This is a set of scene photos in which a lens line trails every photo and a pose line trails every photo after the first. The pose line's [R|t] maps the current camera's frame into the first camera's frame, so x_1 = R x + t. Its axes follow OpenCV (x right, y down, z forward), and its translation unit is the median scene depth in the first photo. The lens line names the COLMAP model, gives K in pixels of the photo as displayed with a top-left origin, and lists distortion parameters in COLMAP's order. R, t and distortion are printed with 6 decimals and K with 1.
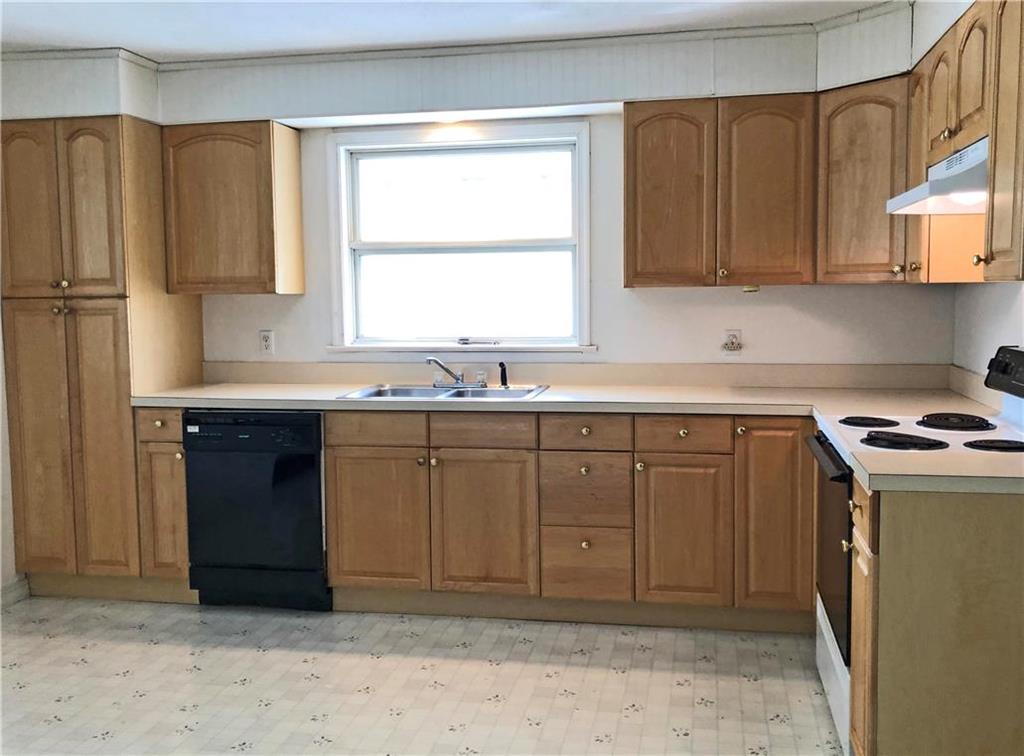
lens RADIAL K [[954.4, 0, 526.3], [0, 954.4, 373.7], [0, 0, 1]] dist [0.010648, 0.000000]
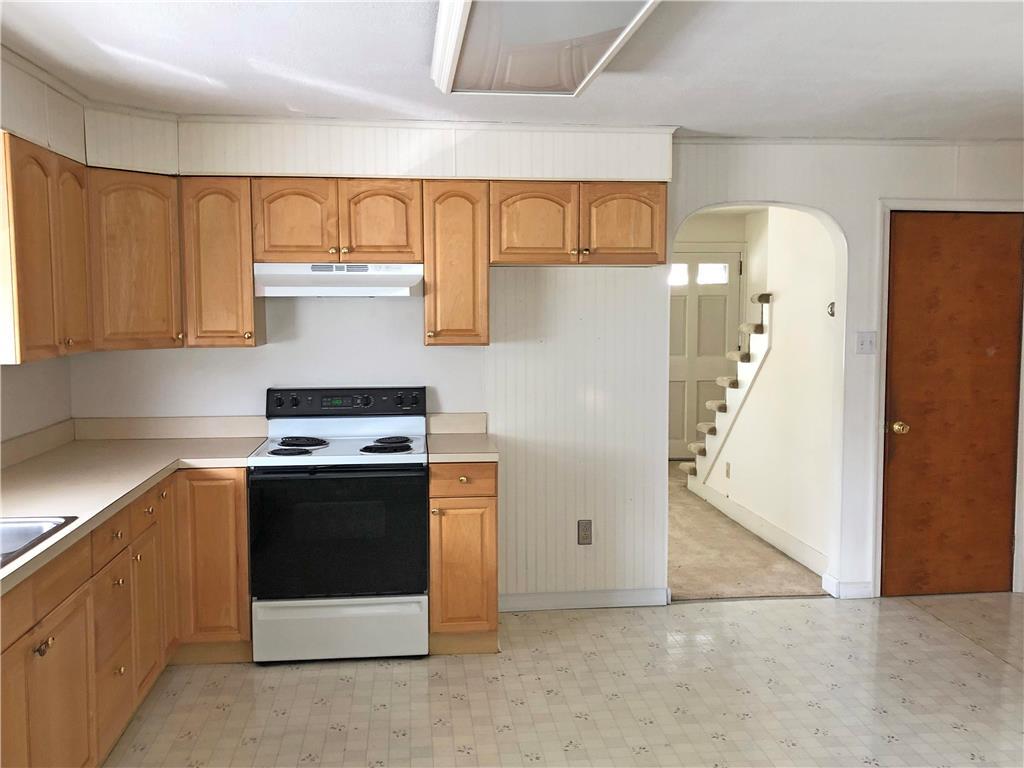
lens RADIAL K [[954.4, 0, 521.7], [0, 954.4, 378.2], [0, 0, 1]] dist [0.010648, 0.000000]
pose [[-0.311804, -0.061219, 0.948172, -0.813103], [0.087123, 0.991876, 0.092691, -0.119634], [-0.946144, 0.111509, -0.303938, 0.878238]]
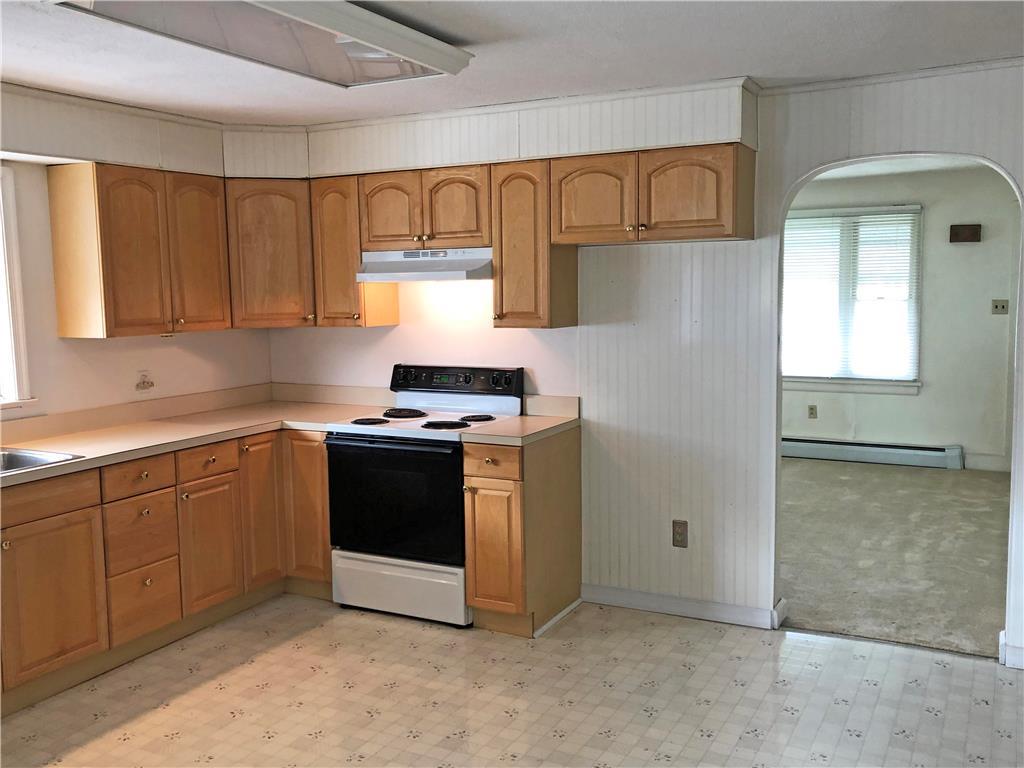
lens RADIAL K [[954.4, 0, 513.1], [0, 954.4, 383.1], [0, 0, 1]] dist [0.010648, 0.000000]
pose [[0.284189, -0.093236, 0.954224, -0.802808], [0.095354, 0.993075, 0.068633, -0.073313], [-0.954015, 0.071485, 0.291111, 0.281460]]
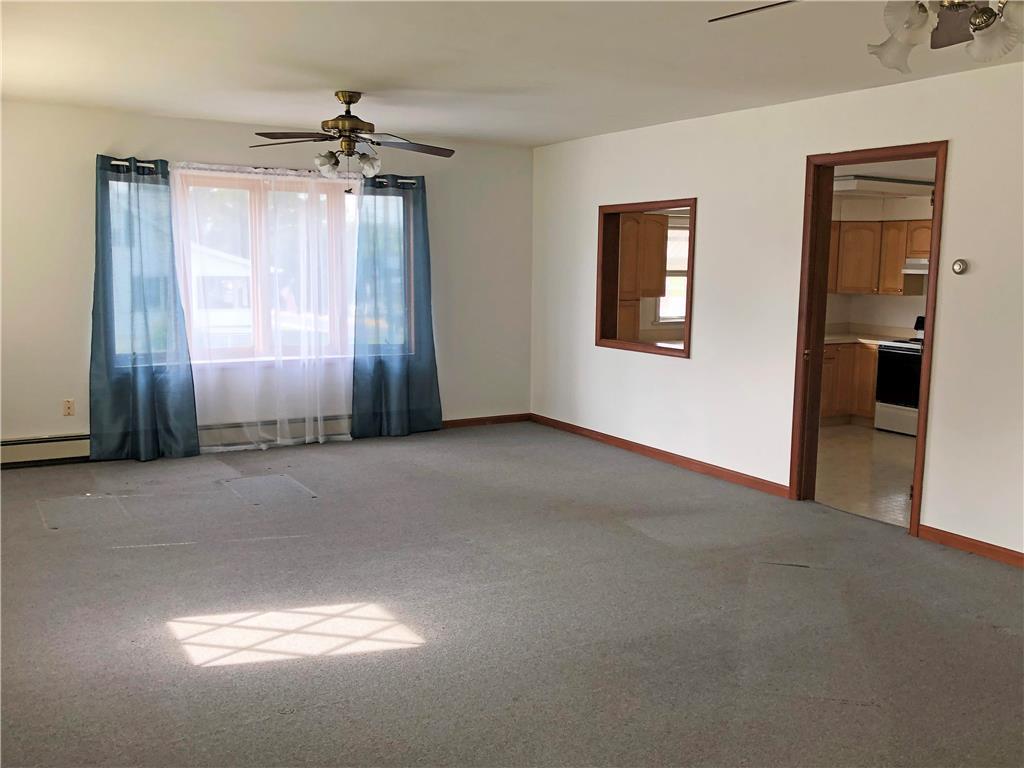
lens RADIAL K [[954.4, 0, 510.1], [0, 954.4, 383.8], [0, 0, 1]] dist [0.010648, 0.000000]
pose [[0.746507, -0.071435, 0.661532, -2.121049], [0.038793, 0.997202, 0.063906, -0.048841], [-0.664246, -0.022043, 0.747189, -0.375723]]
